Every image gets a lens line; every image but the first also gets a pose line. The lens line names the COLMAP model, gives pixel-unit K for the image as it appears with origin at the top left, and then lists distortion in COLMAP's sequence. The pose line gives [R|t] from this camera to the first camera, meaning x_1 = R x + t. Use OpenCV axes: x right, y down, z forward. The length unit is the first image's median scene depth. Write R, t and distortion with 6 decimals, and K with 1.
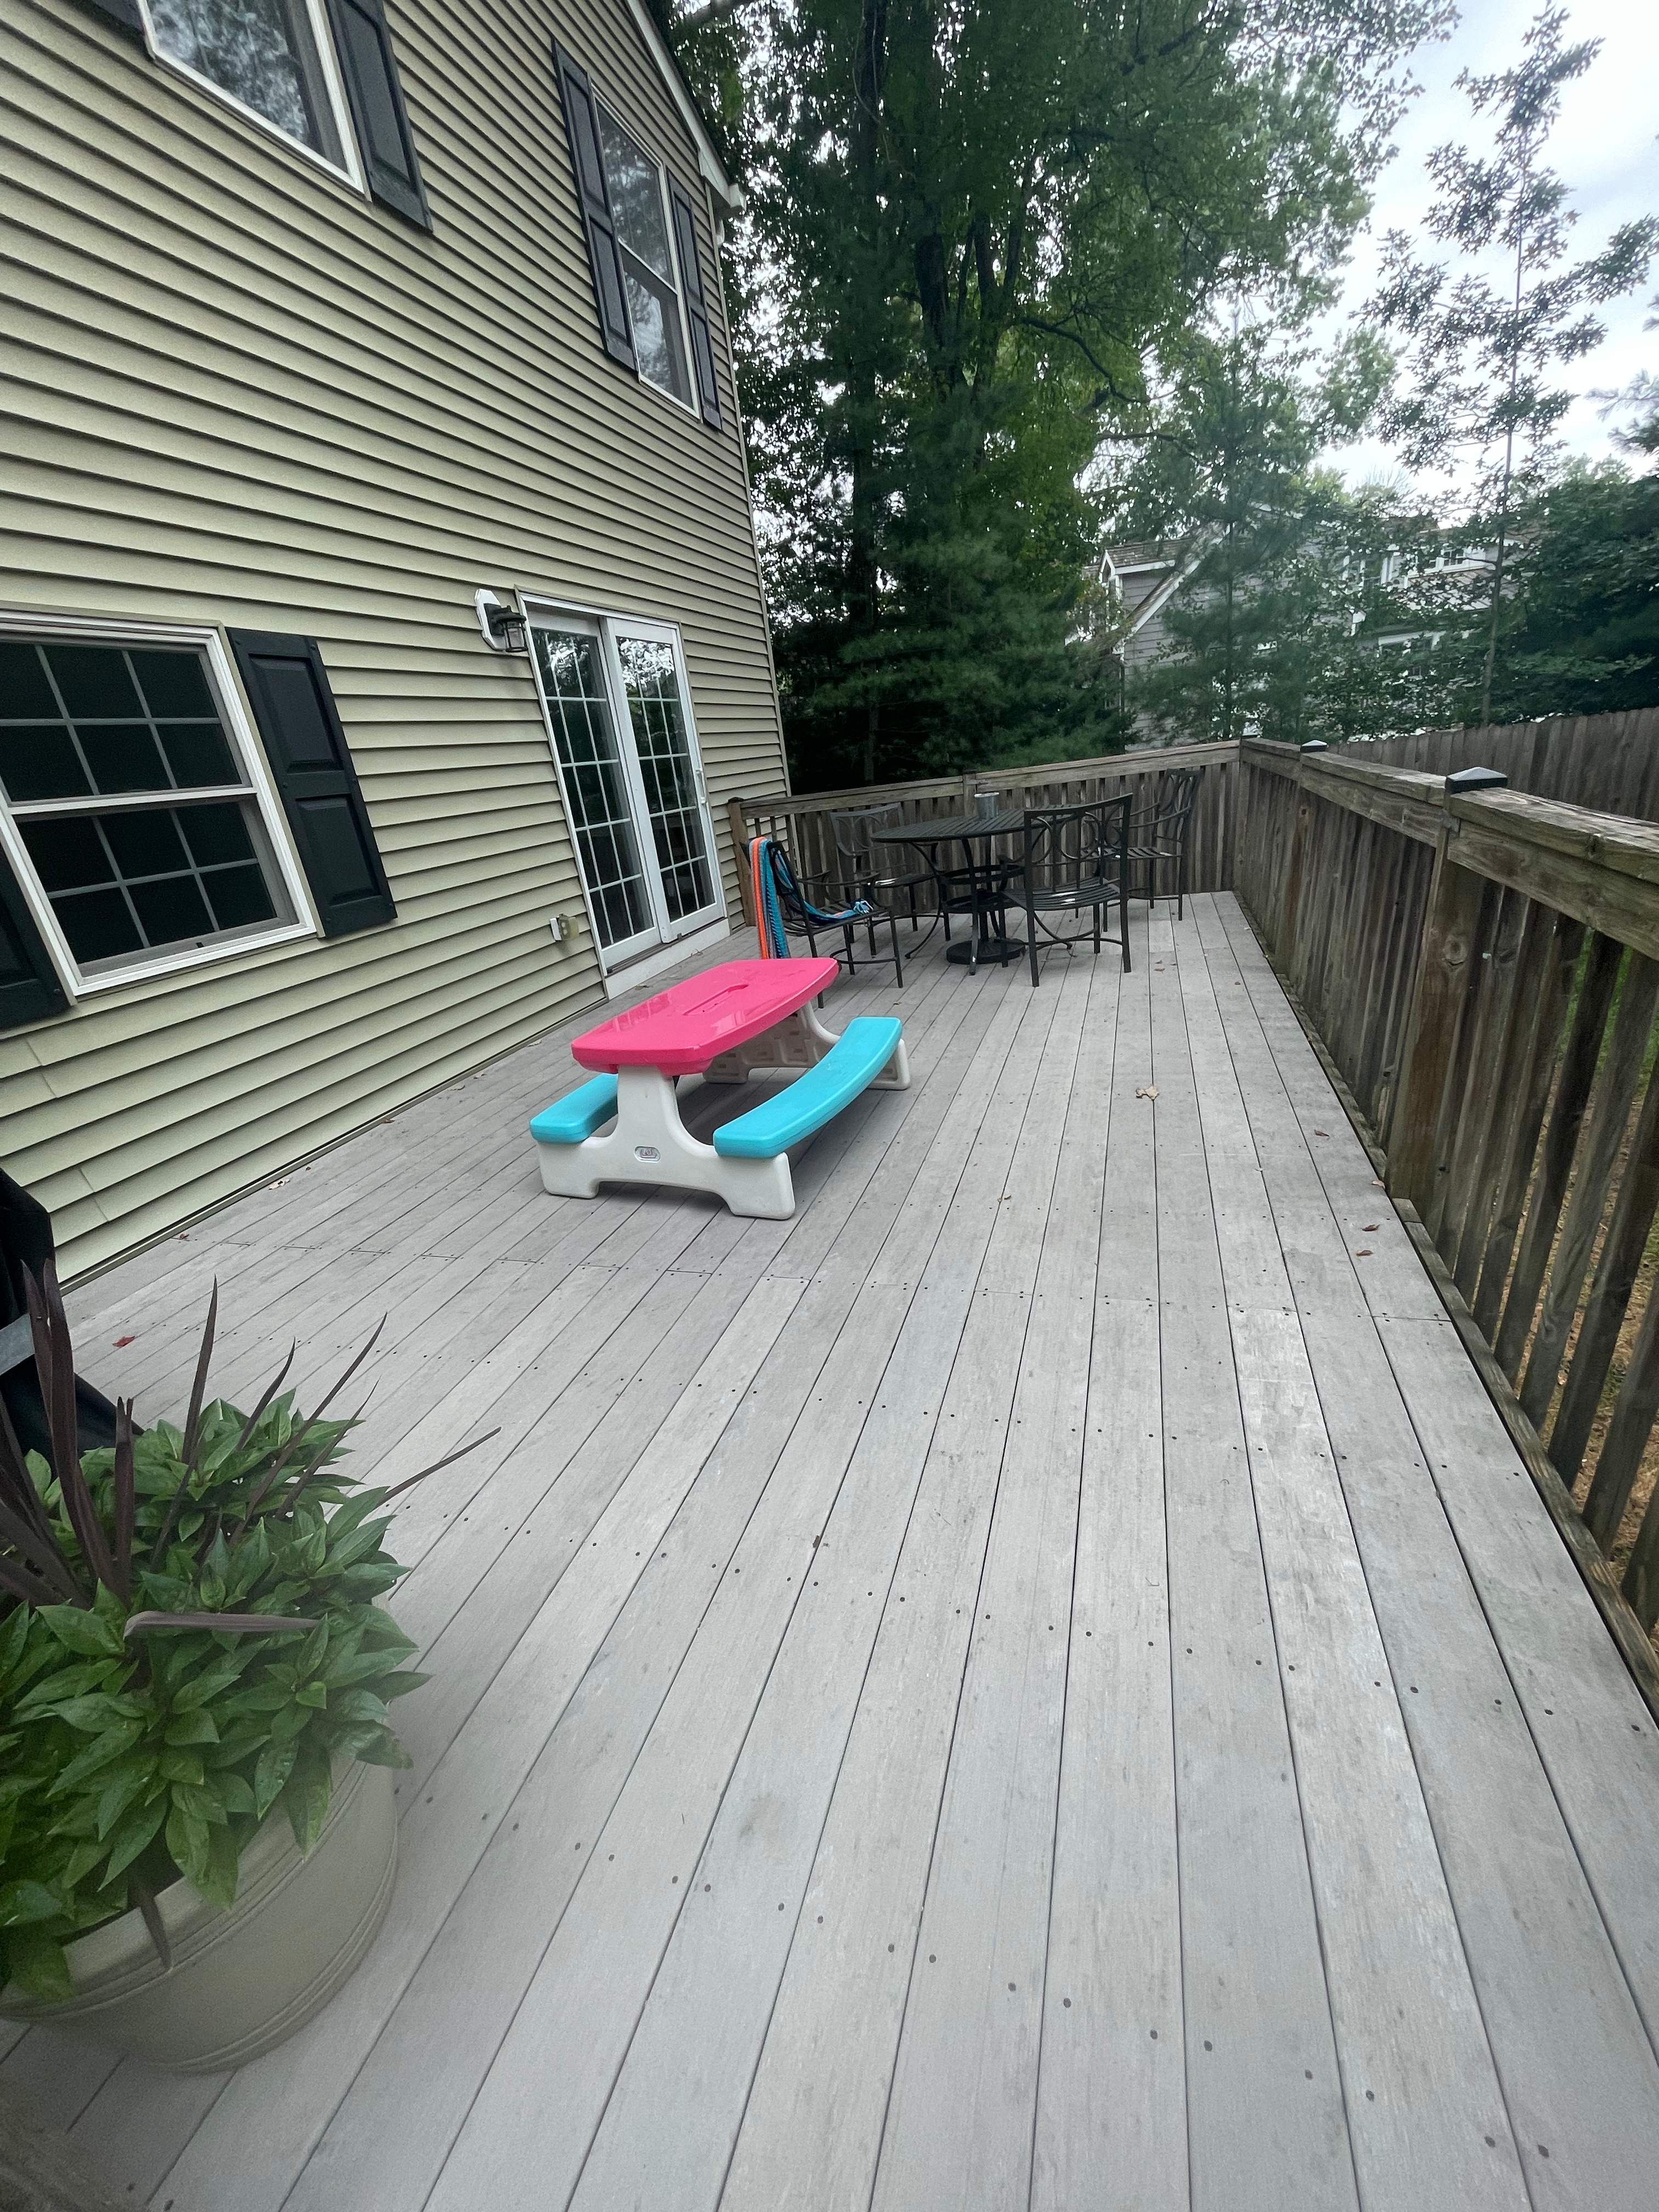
lens RADIAL K [[908.3, 0, 837.7], [0, 908.3, 1099.6], [0, 0, 1]] dist [-0.002326, -0.000004]
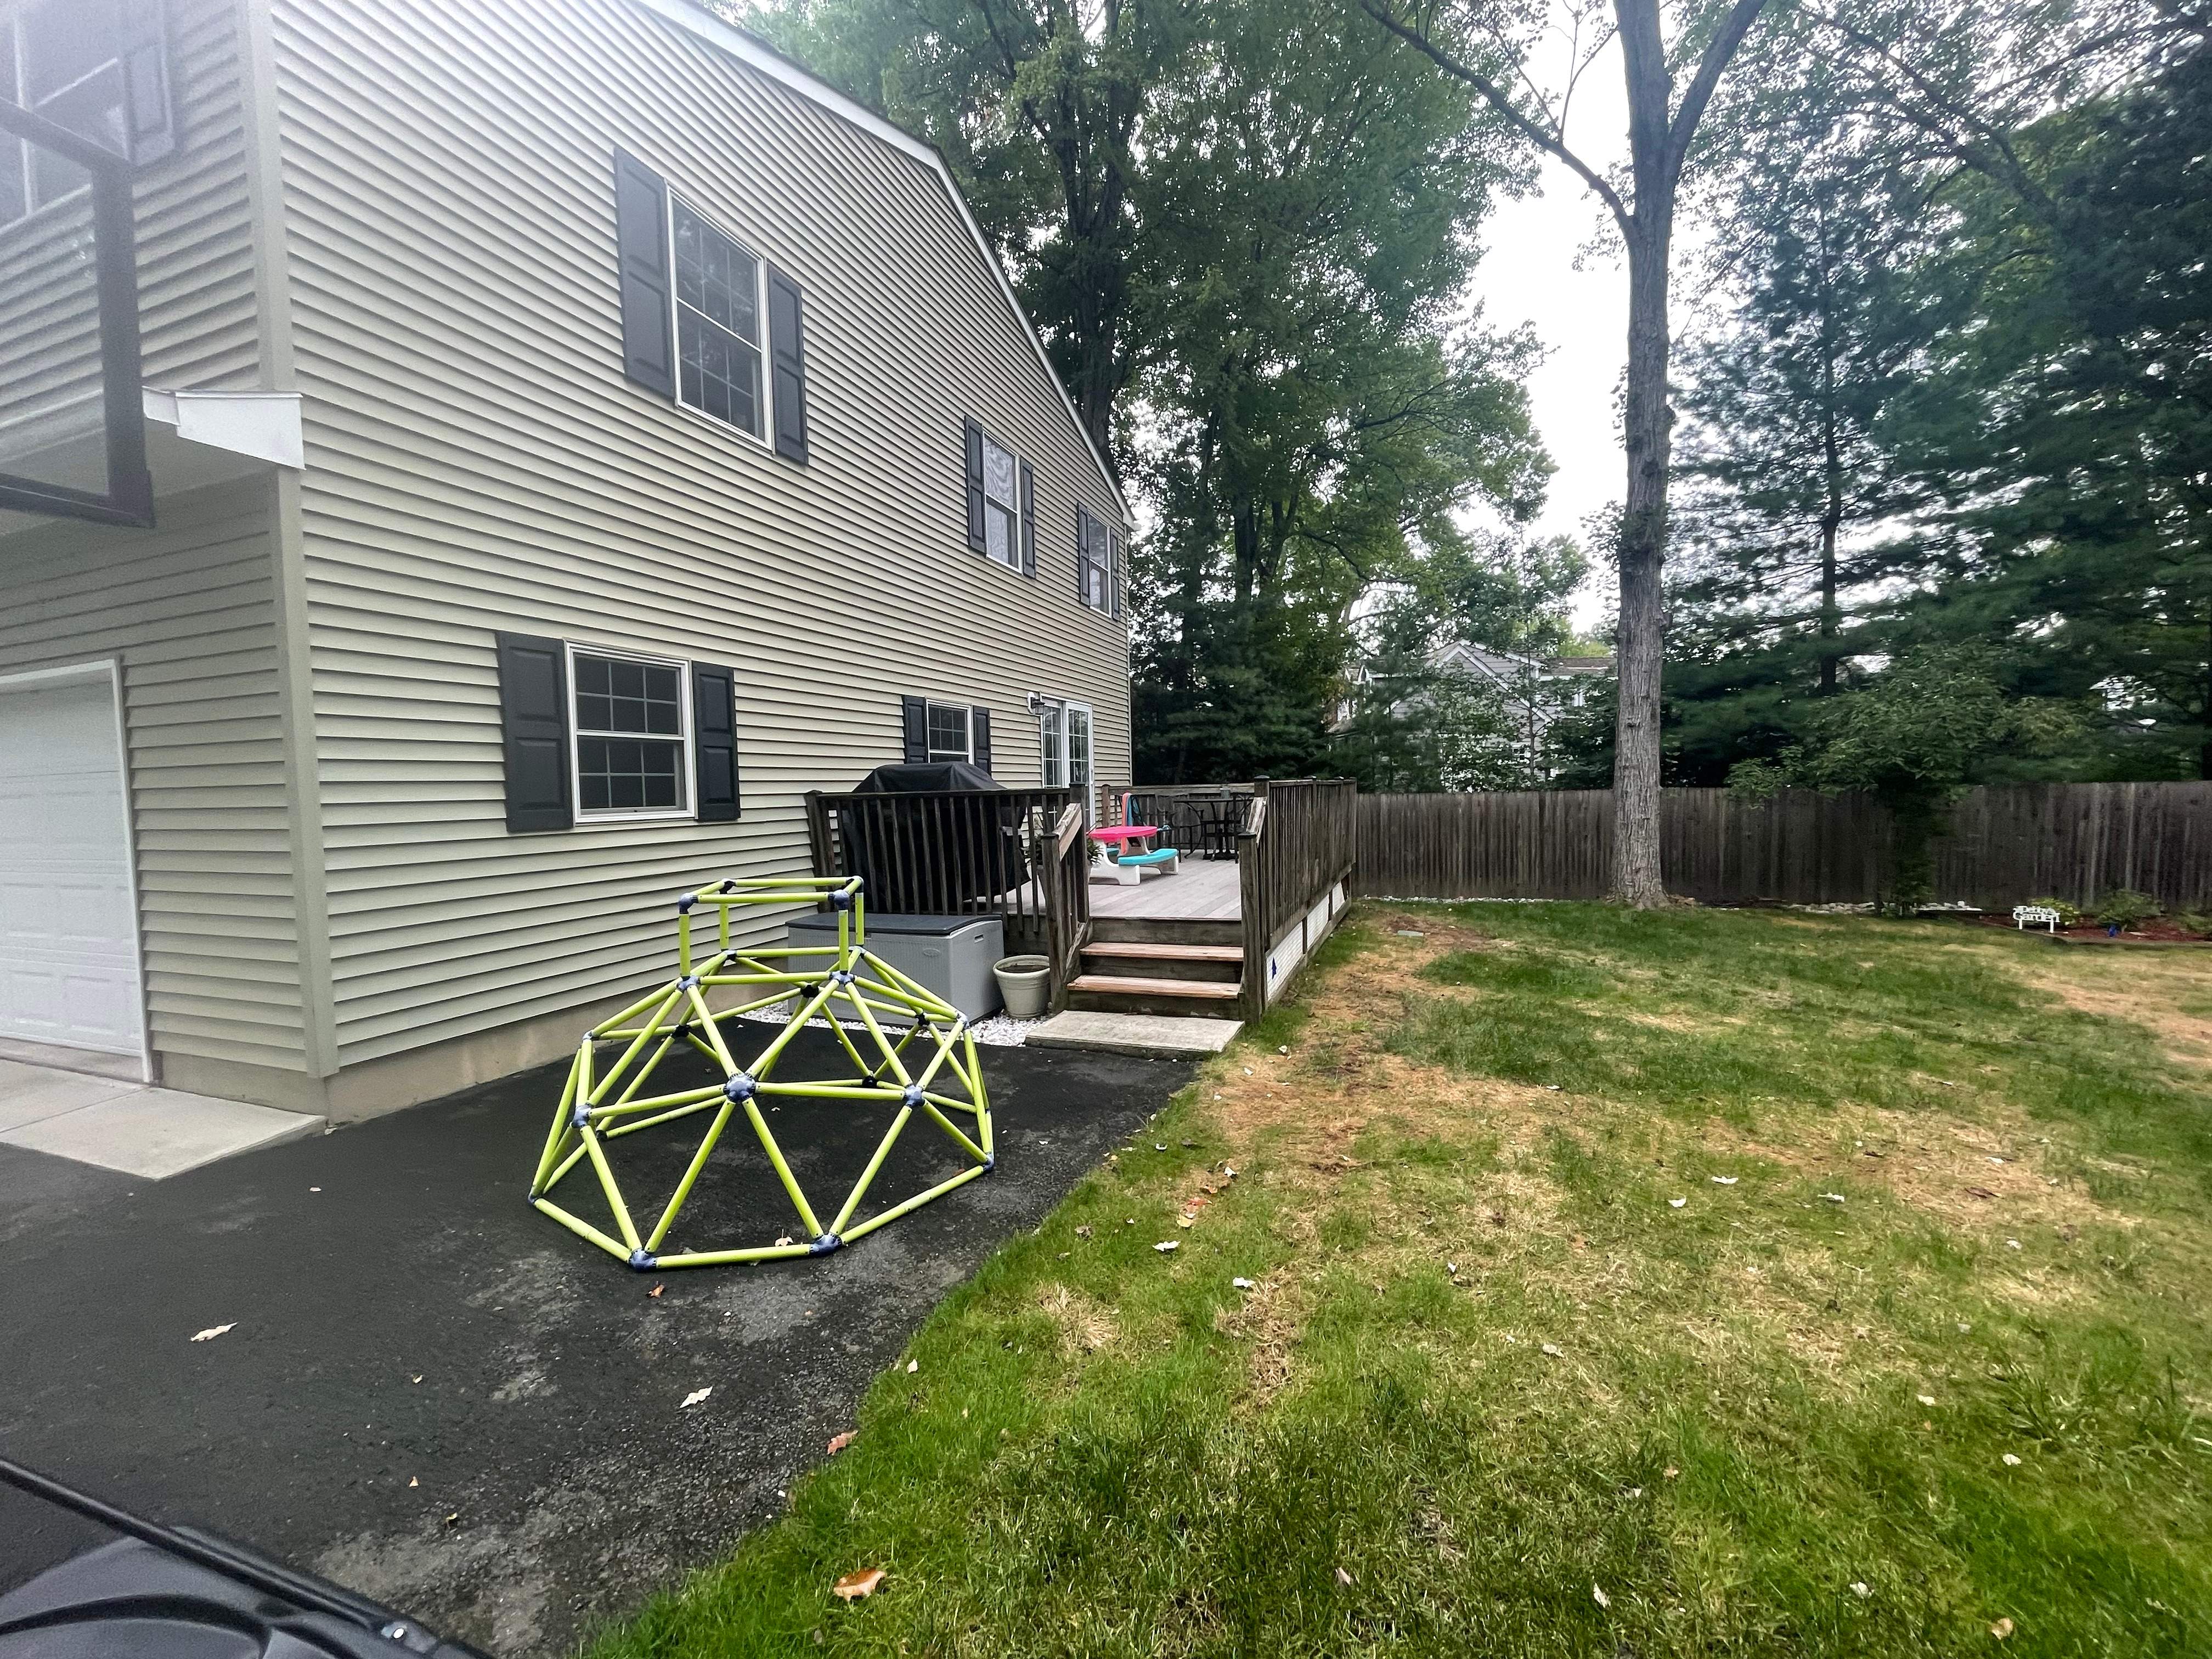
lens RADIAL K [[908.3, 0, 1115.3], [0, 908.3, 830.1], [0, 0, 1]] dist [-0.002326, -0.000004]
pose [[0.994129, 0.102700, -0.034056, -0.024559], [-0.108197, 0.945629, -0.306724, 0.534849], [0.000704, 0.308608, 0.951189, -1.241283]]
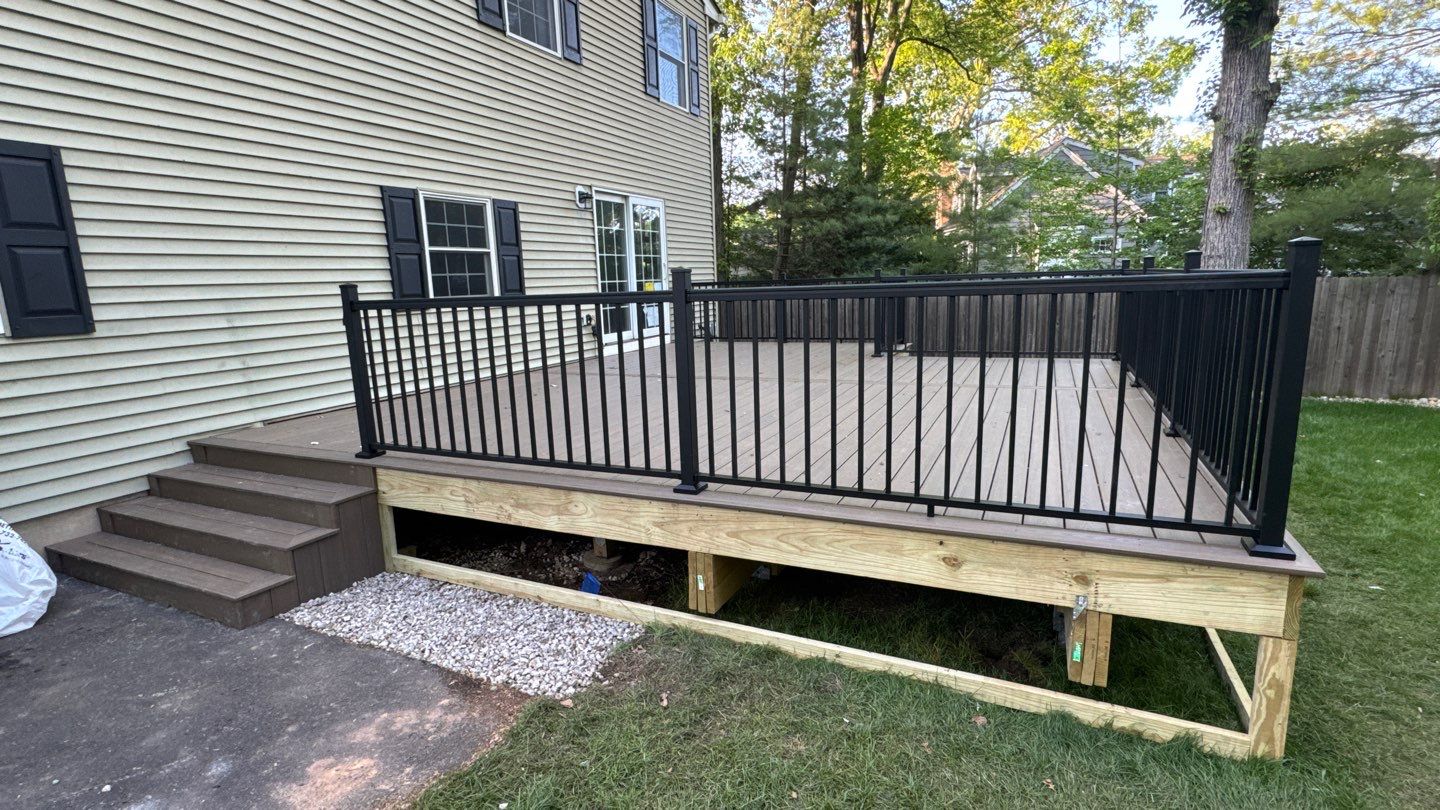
lens RADIAL K [[679.6, 0, 712.6], [0, 679.6, 409.3], [0, 0, 1]] dist [-0.002626, -0.000885]
pose [[0.985483, 0.117342, -0.122692, 0.266858], [-0.135583, 0.978912, -0.152800, 0.272913], [0.102175, 0.167217, 0.980611, -0.677693]]
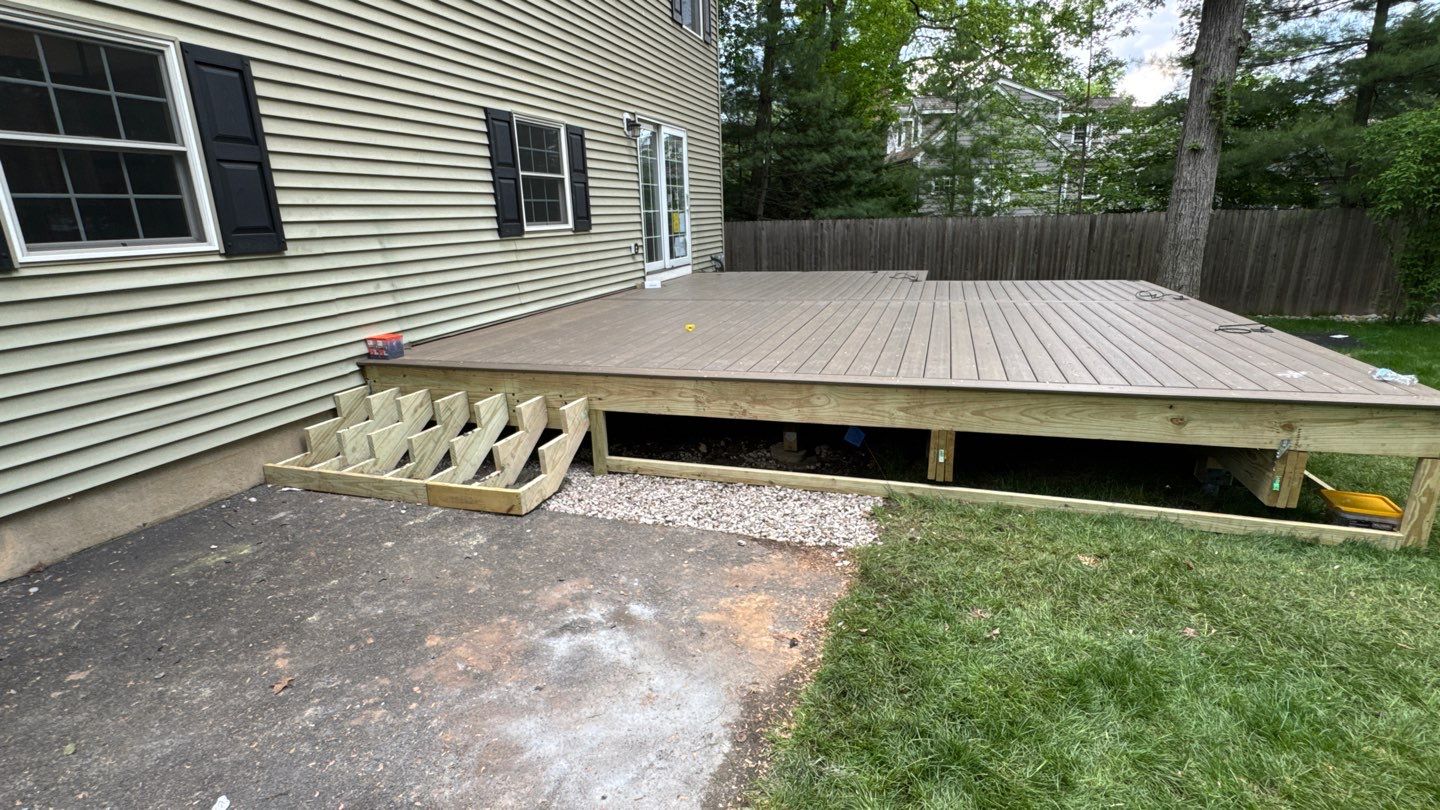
lens RADIAL K [[679.6, 0, 711.4], [0, 679.6, 404.4], [0, 0, 1]] dist [-0.002626, -0.000885]
pose [[0.995390, 0.095448, 0.009422, -0.086259], [-0.094245, 0.991595, -0.088645, 0.374730], [-0.017804, 0.087349, 0.996019, -0.786934]]
